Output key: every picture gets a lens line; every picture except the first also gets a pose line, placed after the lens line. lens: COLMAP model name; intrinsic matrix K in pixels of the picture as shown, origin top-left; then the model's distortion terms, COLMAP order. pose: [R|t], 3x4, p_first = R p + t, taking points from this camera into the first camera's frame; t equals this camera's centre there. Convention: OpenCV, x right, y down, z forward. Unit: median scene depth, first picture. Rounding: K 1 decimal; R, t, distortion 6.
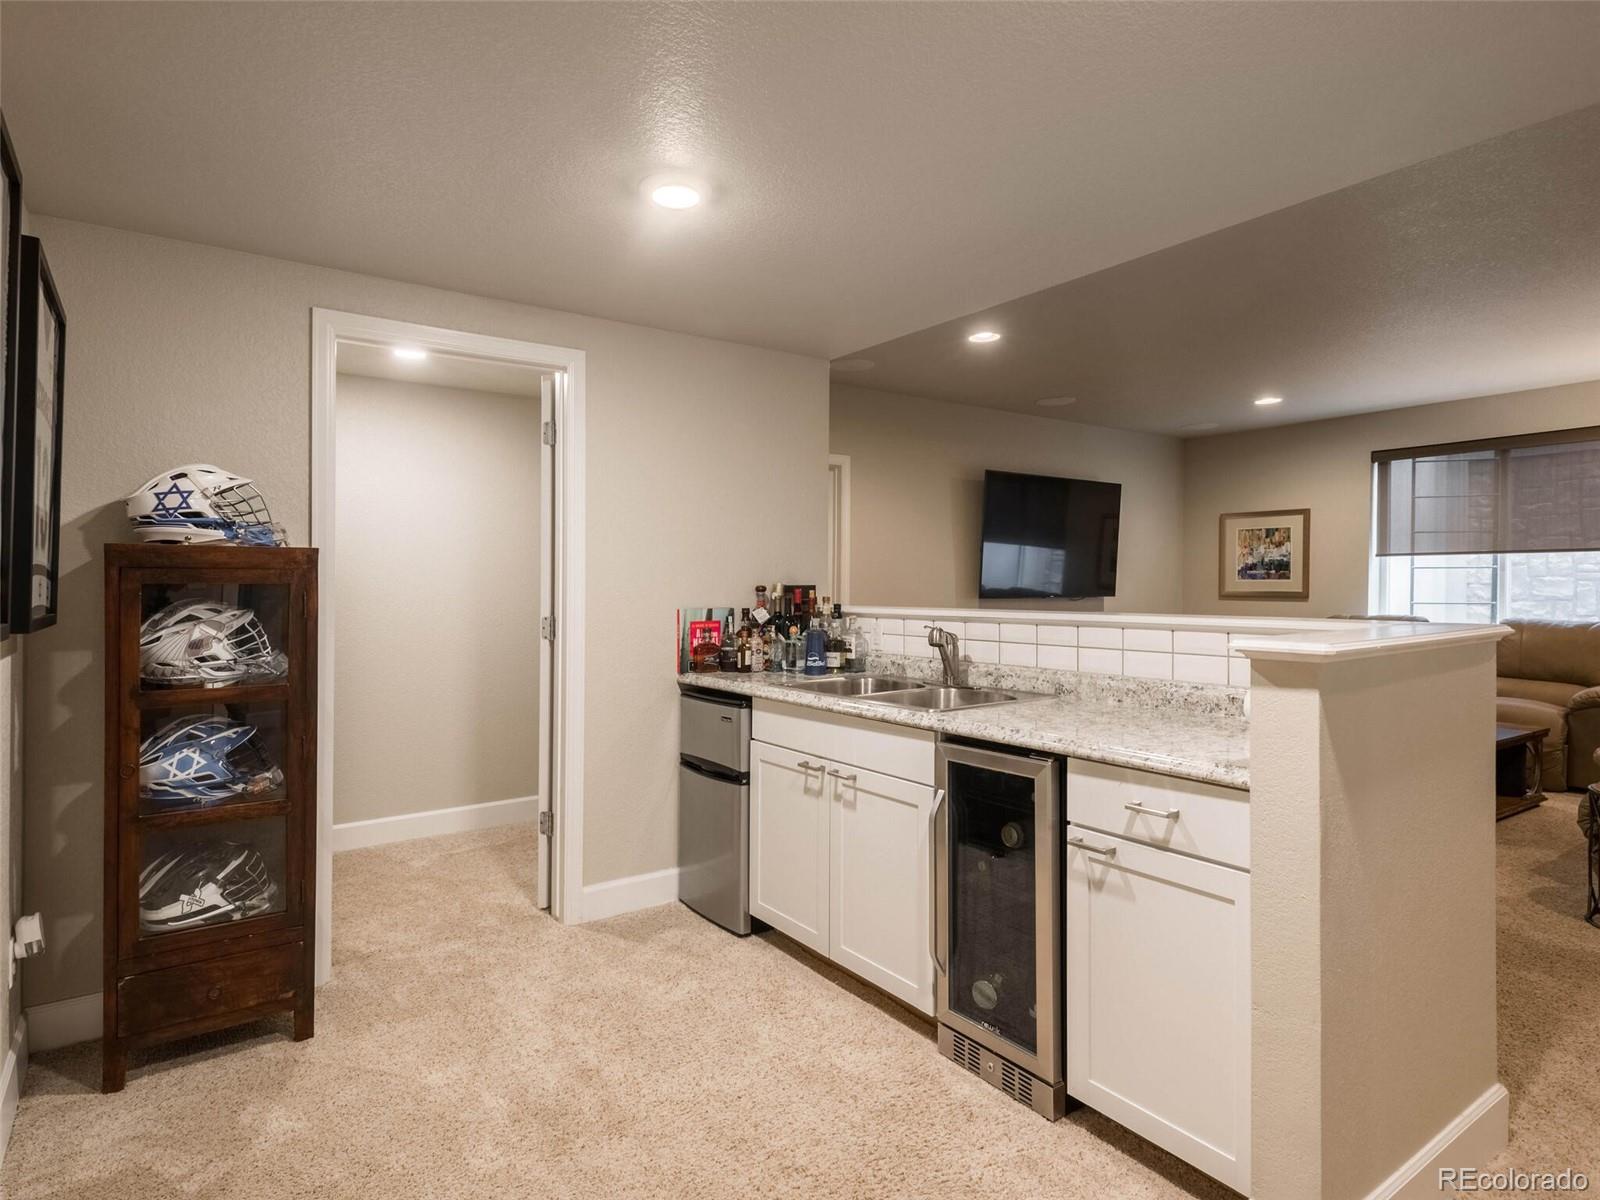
lens RADIAL K [[835.9, 0, 790.3], [0, 835.9, 600.4], [0, 0, 1]] dist [0.010225, -0.000497]
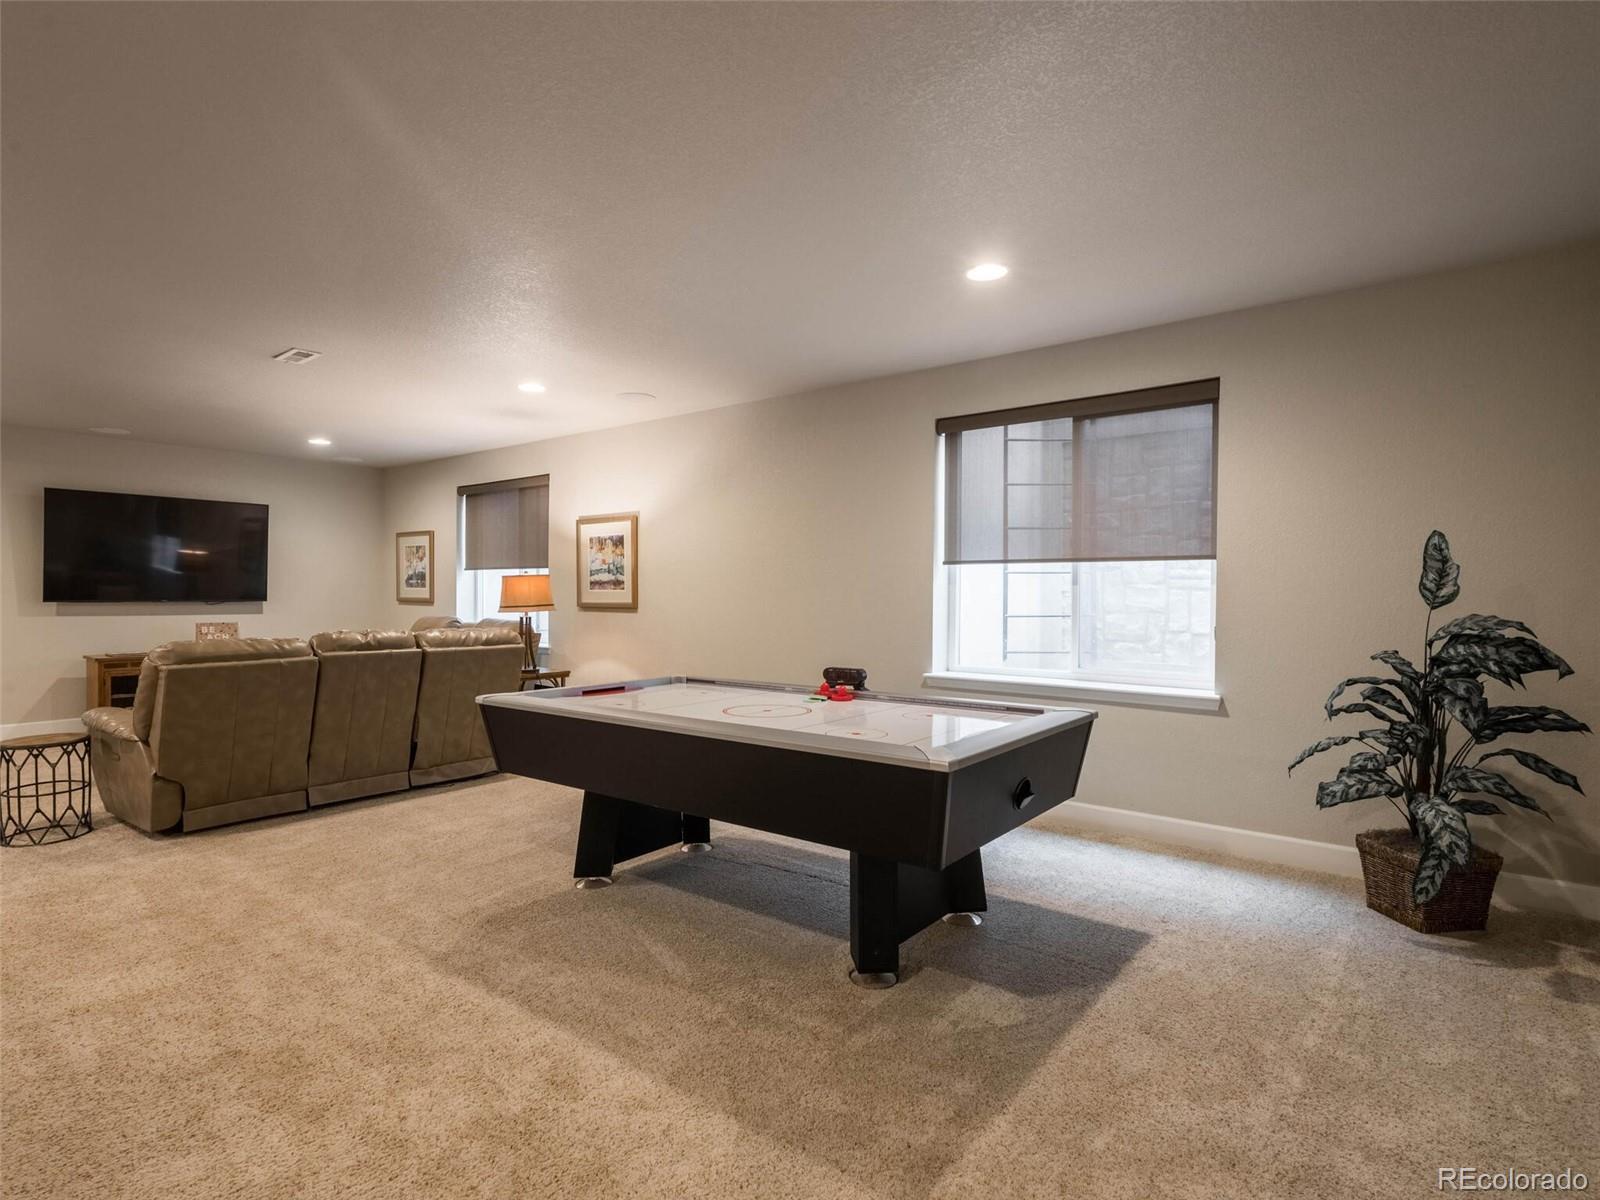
lens RADIAL K [[835.9, 0, 796.9], [0, 835.9, 602.0], [0, 0, 1]] dist [0.010225, -0.000497]
pose [[0.951984, 0.000290, 0.306147, 0.747098], [0.001445, 0.999984, -0.005440, 0.003163], [-0.306144, 0.005621, 0.951969, -0.330604]]
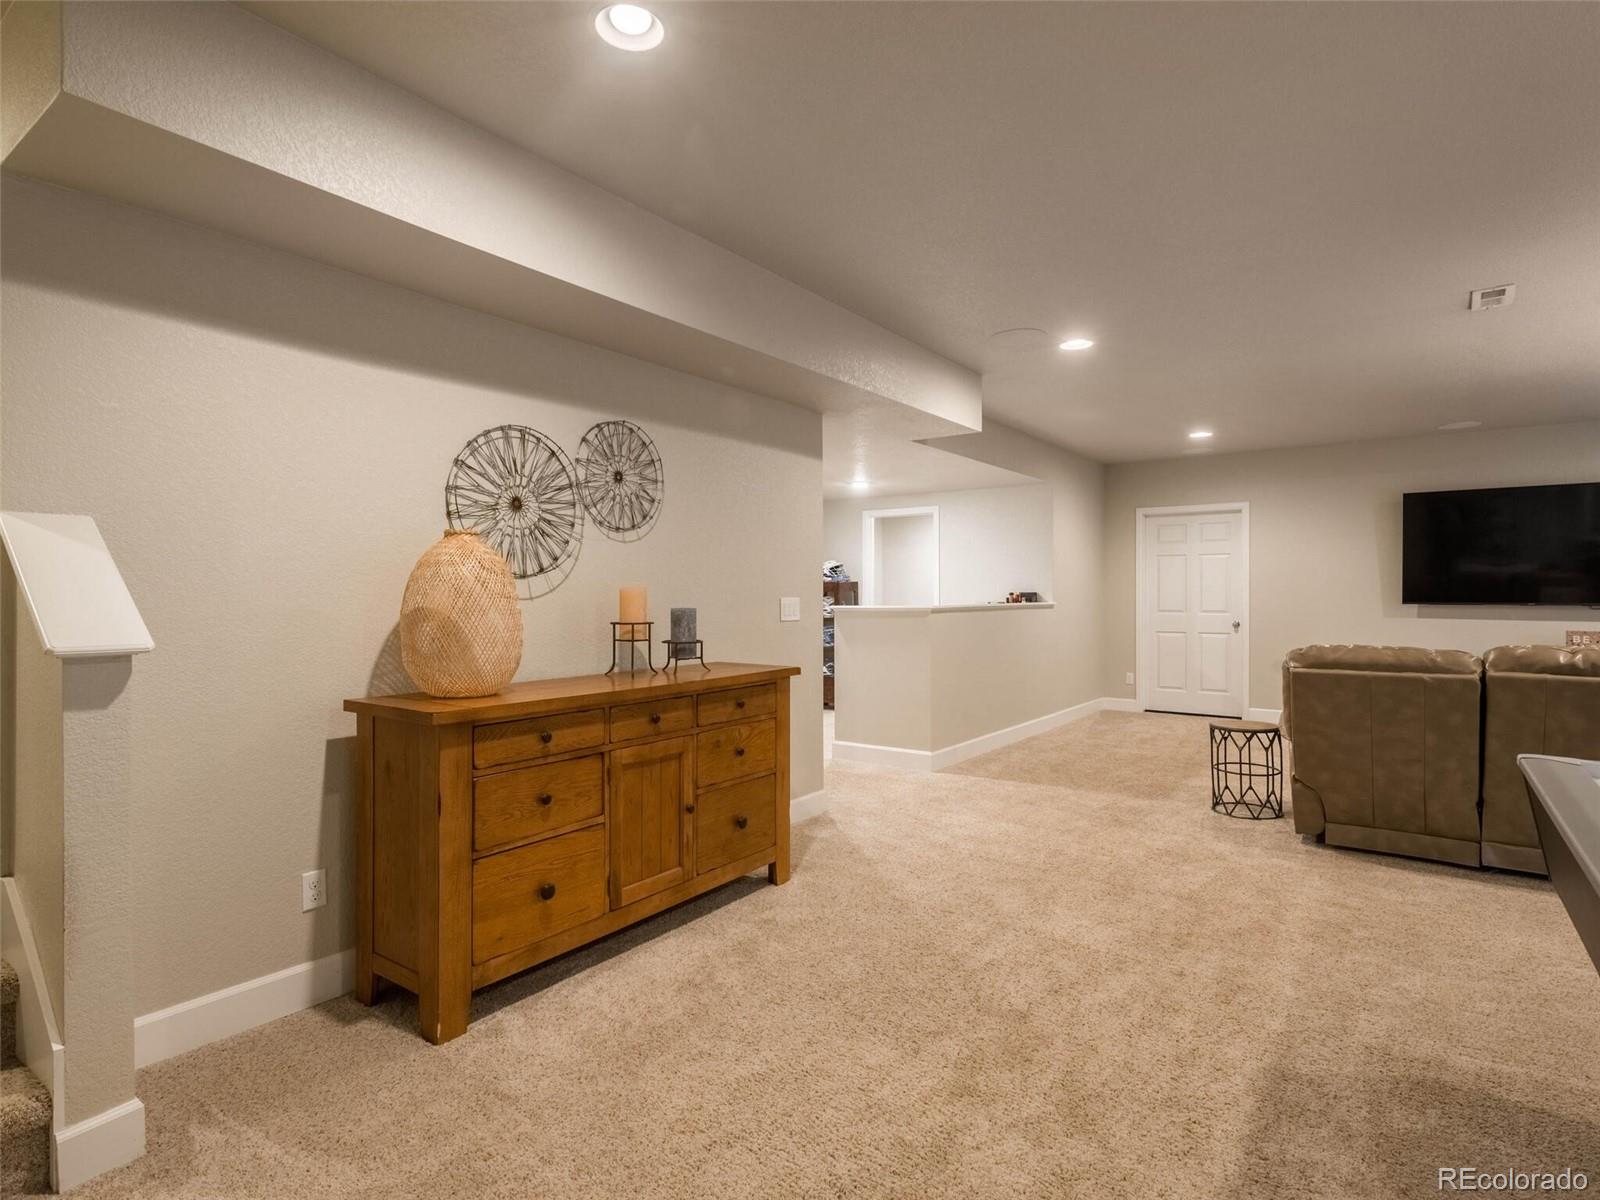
lens RADIAL K [[835.9, 0, 768.7], [0, 835.9, 602.0], [0, 0, 1]] dist [0.010225, -0.000497]
pose [[0.324989, 0.009490, -0.945670, 0.928293], [-0.015227, 0.999873, 0.004801, 0.000578], [0.945595, 0.012840, 0.325092, -0.180531]]
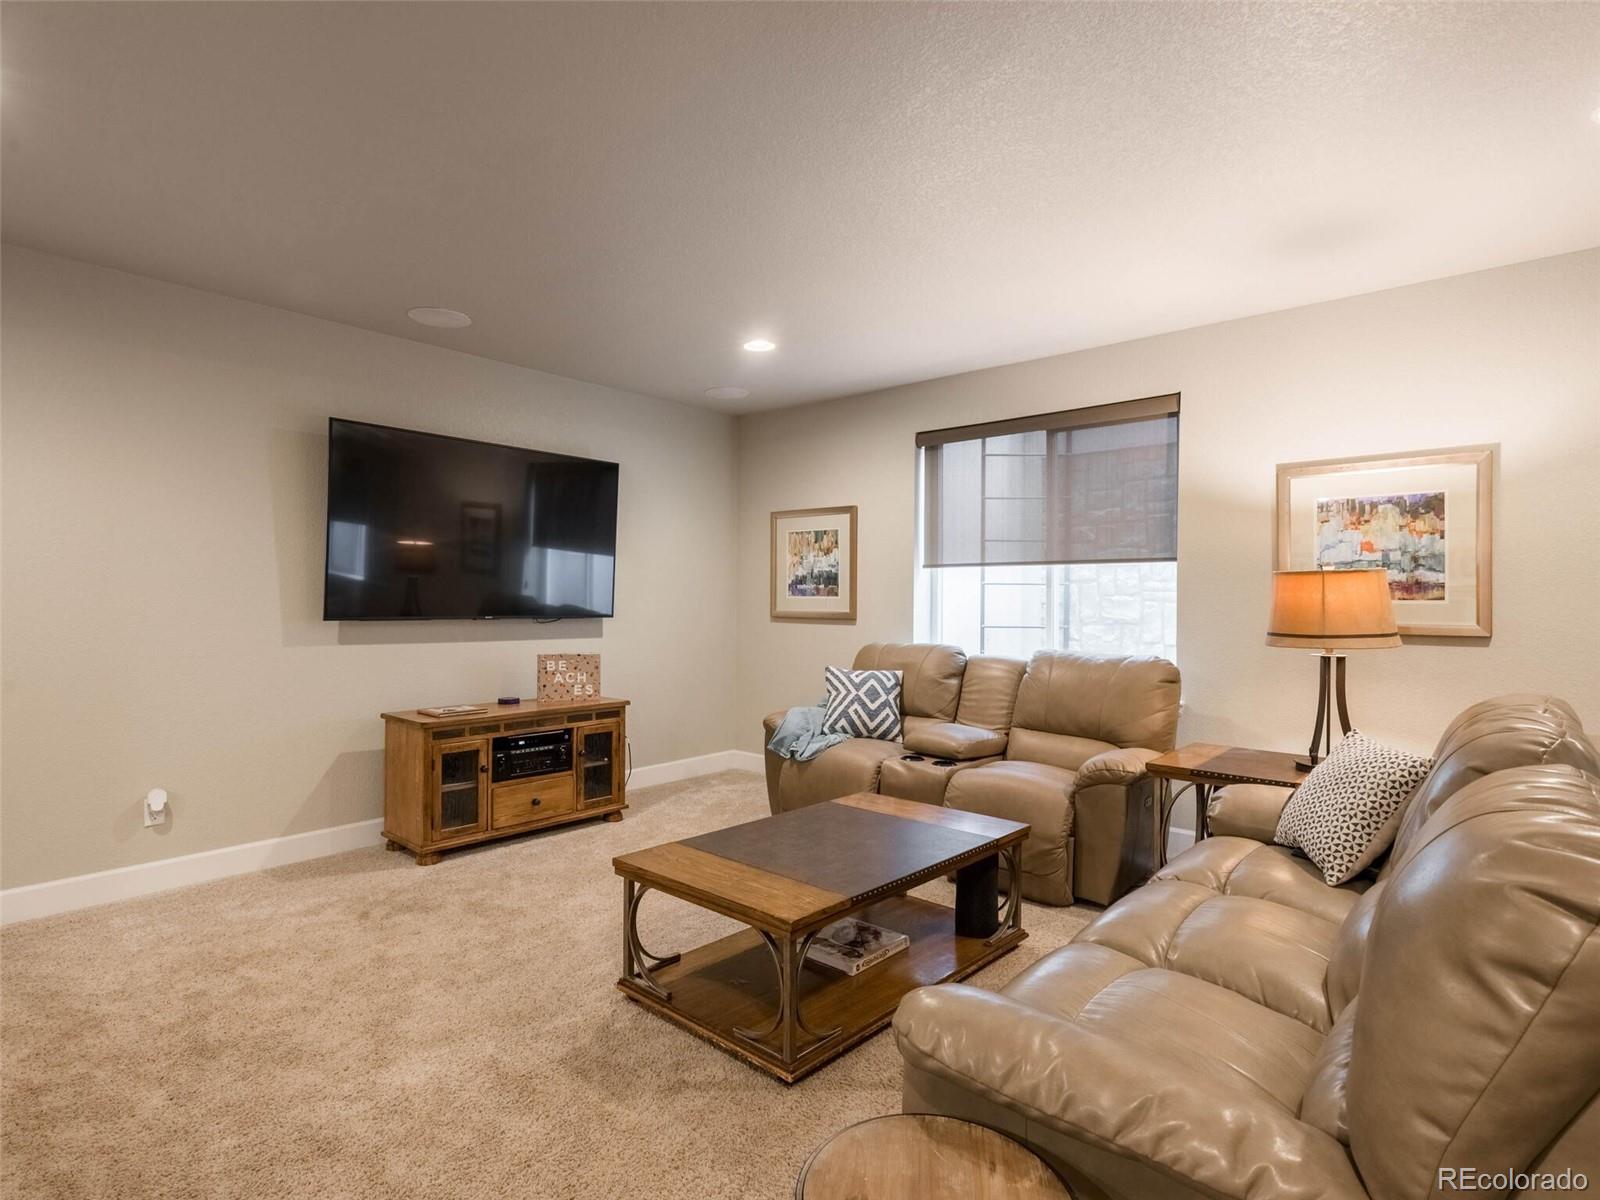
lens RADIAL K [[835.9, 0, 790.1], [0, 835.9, 596.2], [0, 0, 1]] dist [0.010225, -0.000497]
pose [[0.965624, 0.008652, 0.259798, 0.357558], [-0.002172, 0.999680, -0.025221, -0.005932], [-0.259933, 0.023789, 0.965334, 0.271323]]
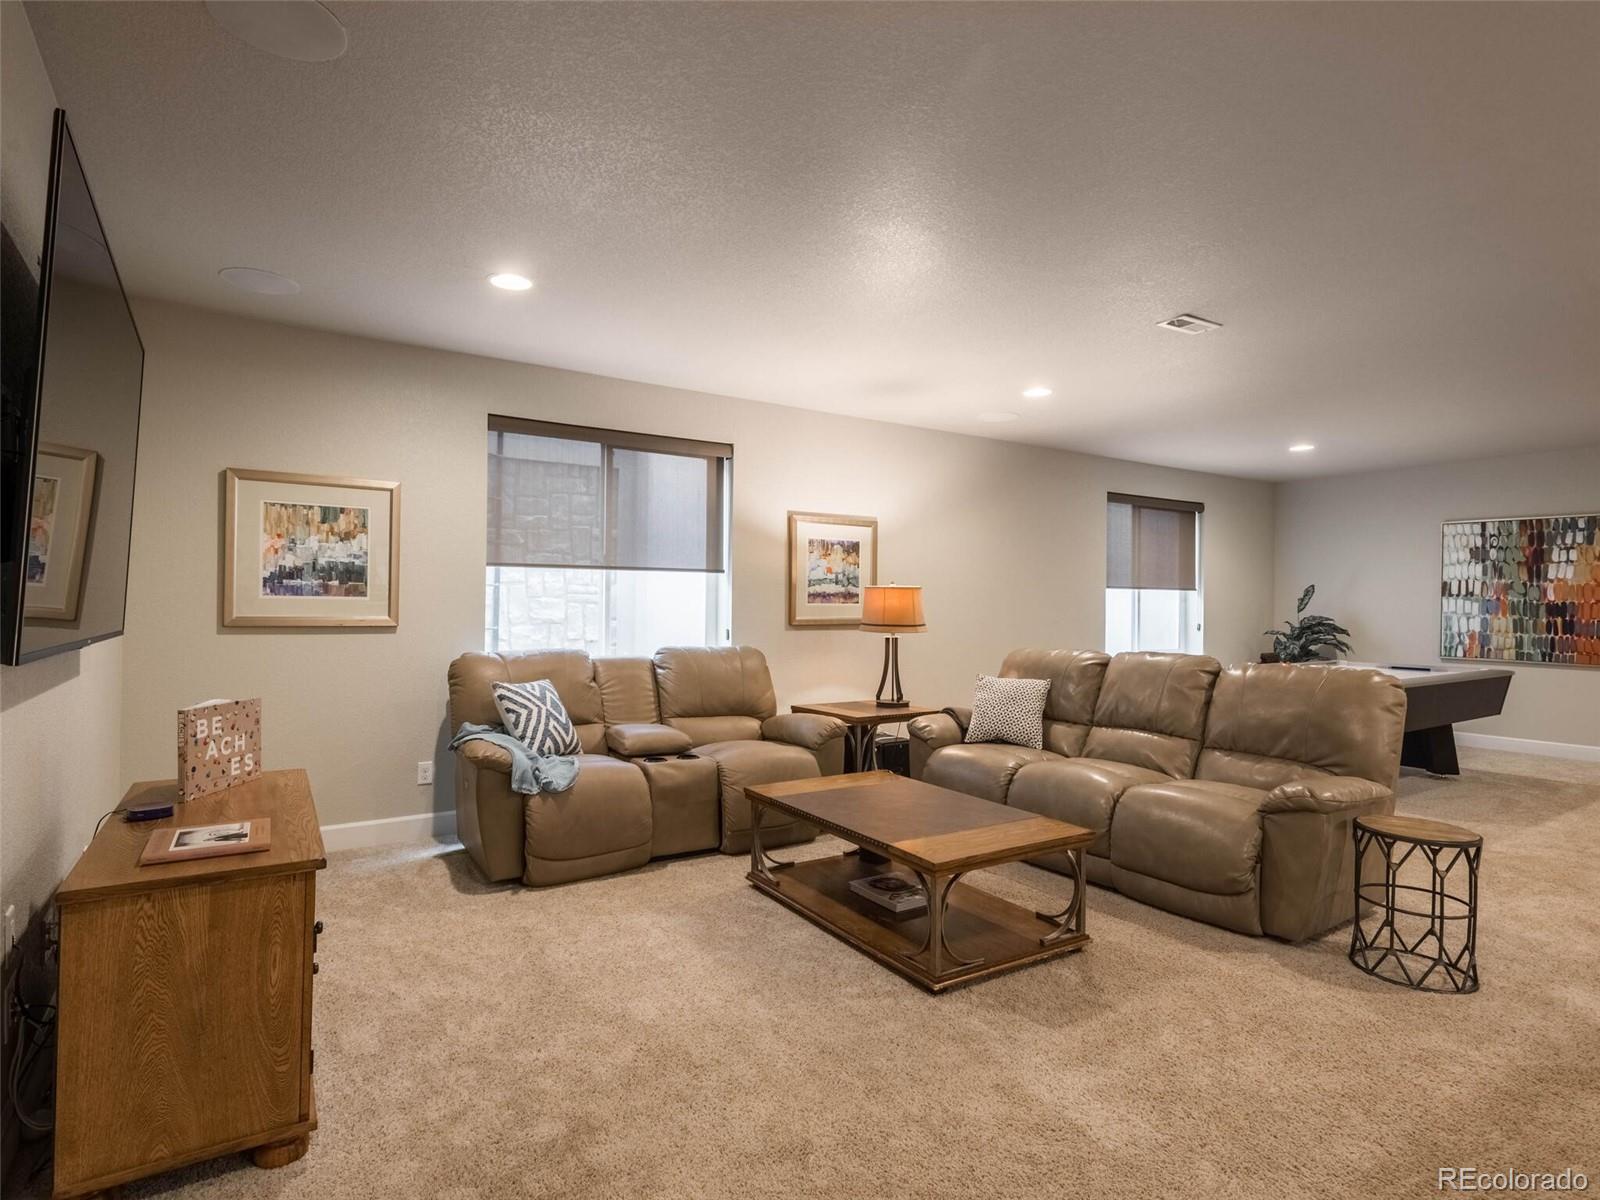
lens RADIAL K [[835.9, 0, 786.1], [0, 835.9, 597.8], [0, 0, 1]] dist [0.010225, -0.000497]
pose [[0.017845, 0.010409, 0.999787, 0.009286], [0.012720, 0.999863, -0.010637, -0.014570], [-0.999760, 0.012908, 0.017710, 0.703131]]
